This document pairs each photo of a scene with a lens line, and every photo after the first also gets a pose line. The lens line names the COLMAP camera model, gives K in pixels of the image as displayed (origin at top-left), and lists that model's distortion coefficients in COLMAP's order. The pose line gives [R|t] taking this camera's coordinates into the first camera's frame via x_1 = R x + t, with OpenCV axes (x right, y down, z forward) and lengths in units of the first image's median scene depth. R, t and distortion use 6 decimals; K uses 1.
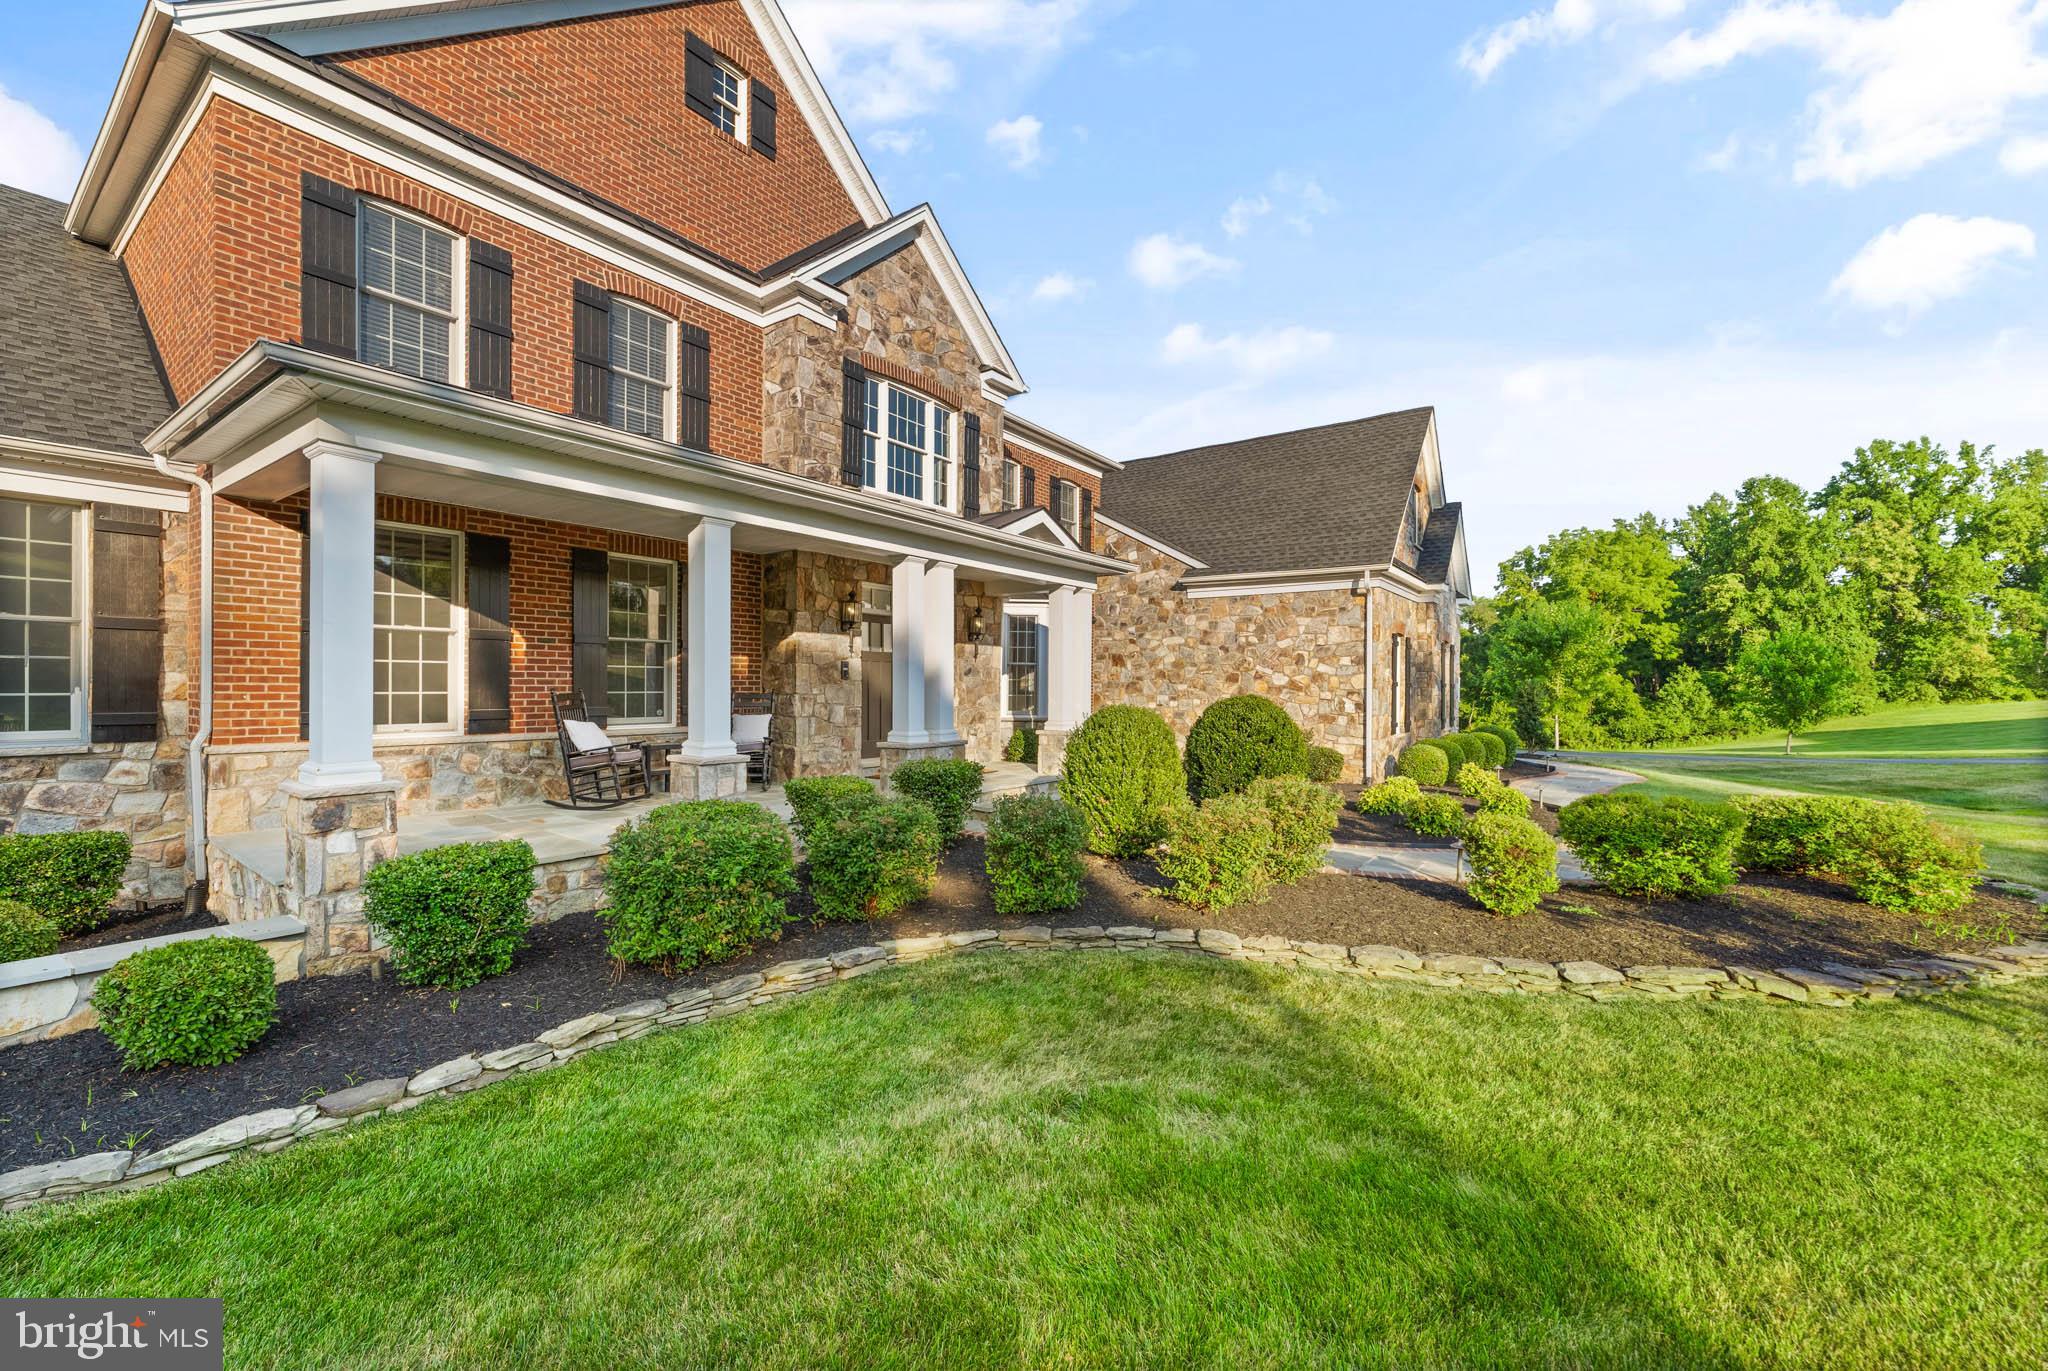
lens RADIAL K [[866.5, 0, 1024.0], [0, 866.5, 685.5], [0, 0, 1]] dist [0.000957, 0.000177]
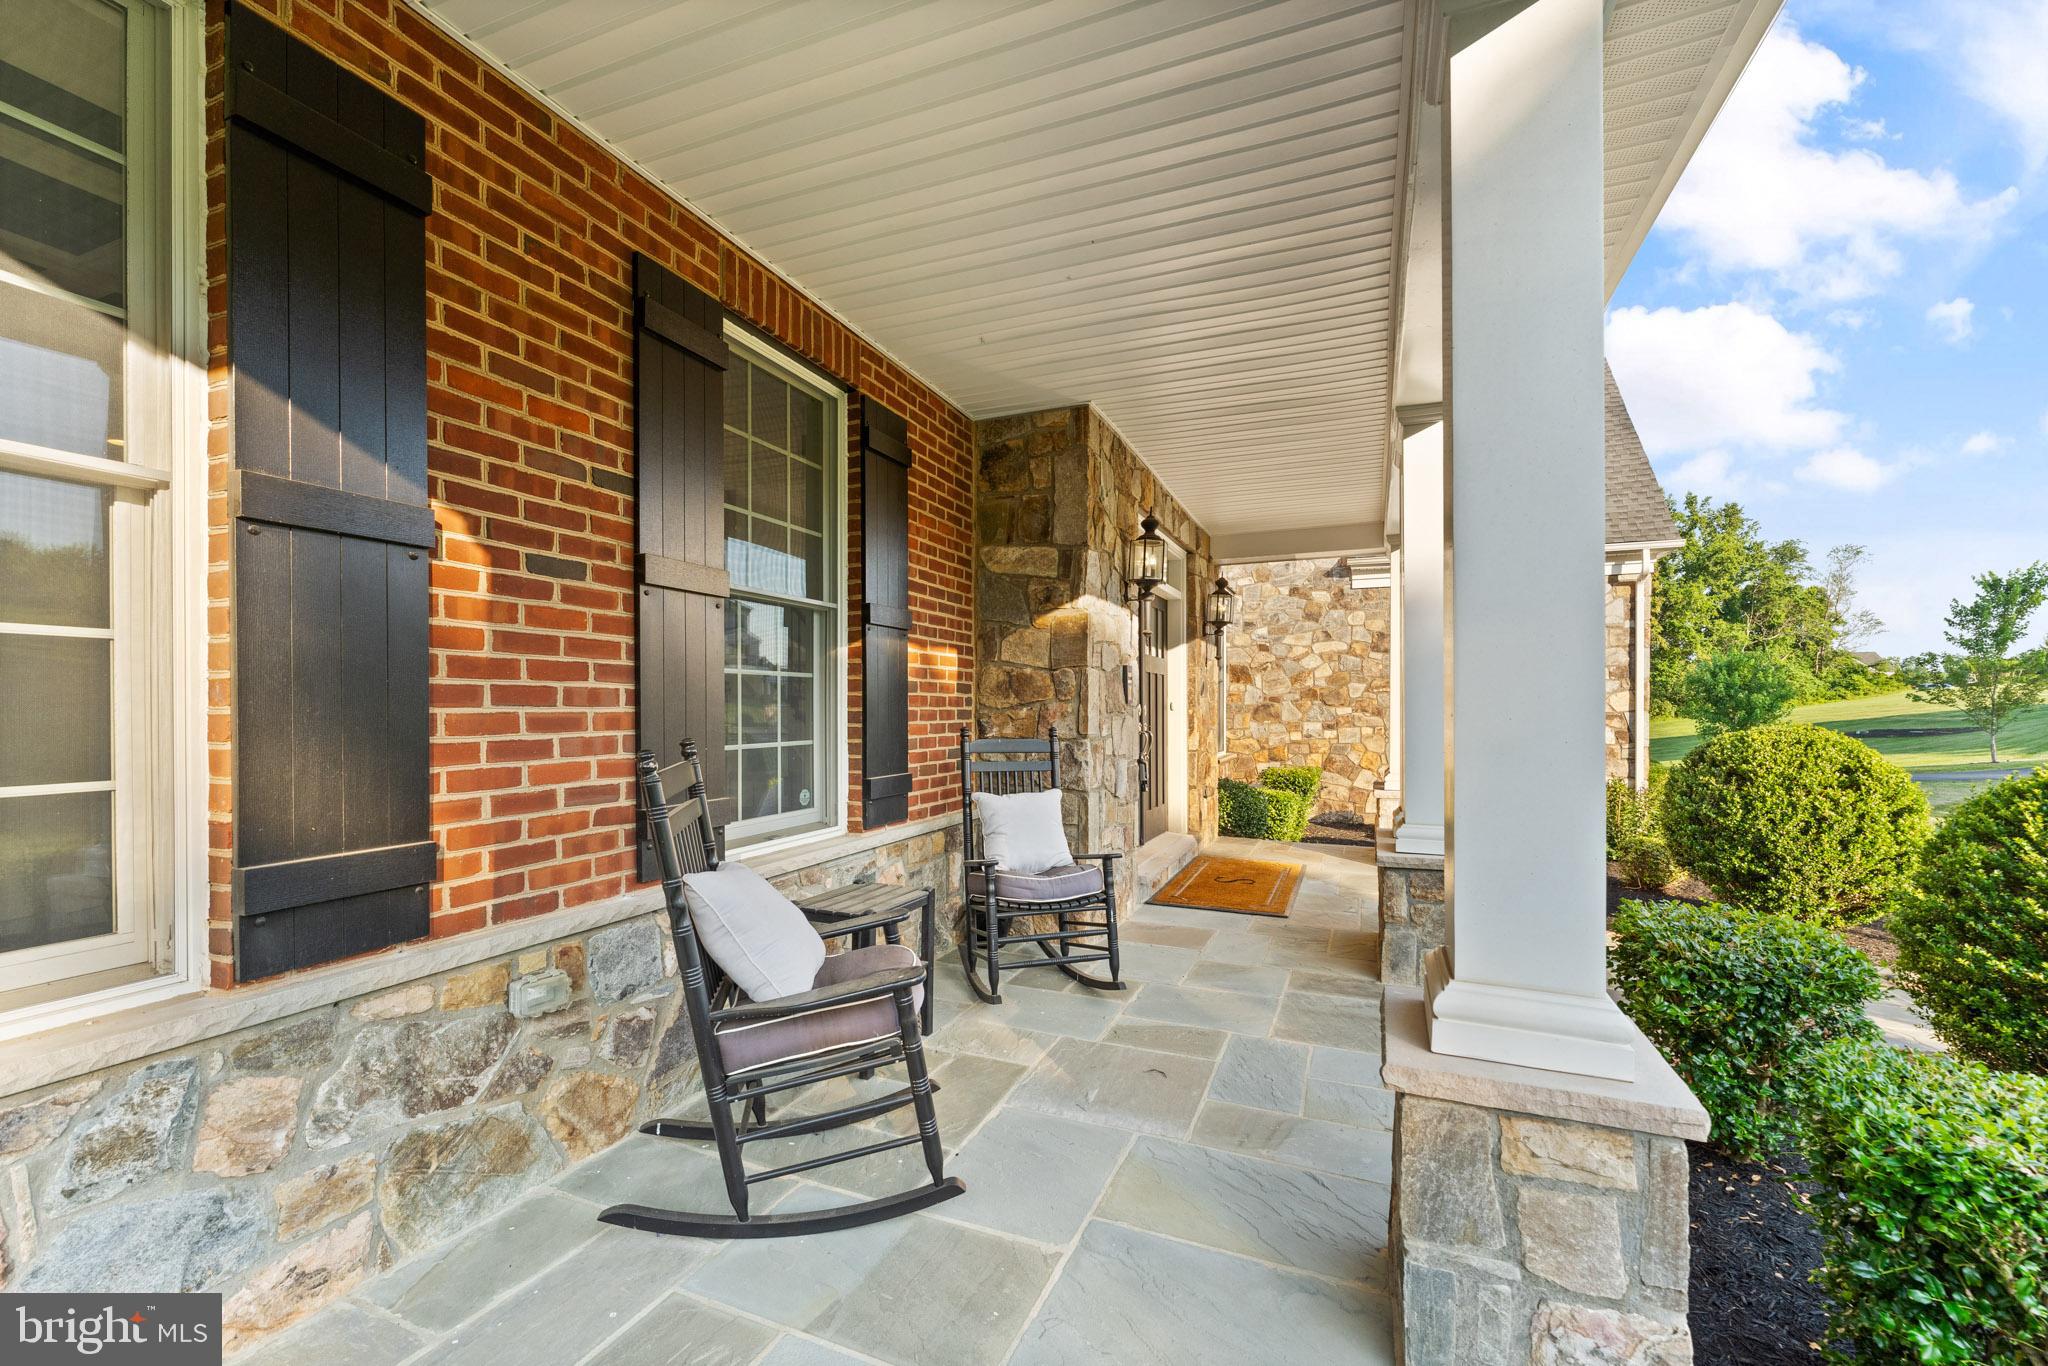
lens RADIAL K [[857.1, 0, 1015.7], [0, 857.1, 709.2], [0, 0, 1]] dist [-0.005969, -0.000012]
pose [[0.977652, -0.007427, 0.210100, -0.384123], [0.006827, 0.999970, 0.003580, -0.006590], [-0.210120, -0.002065, 0.977673, 0.583793]]
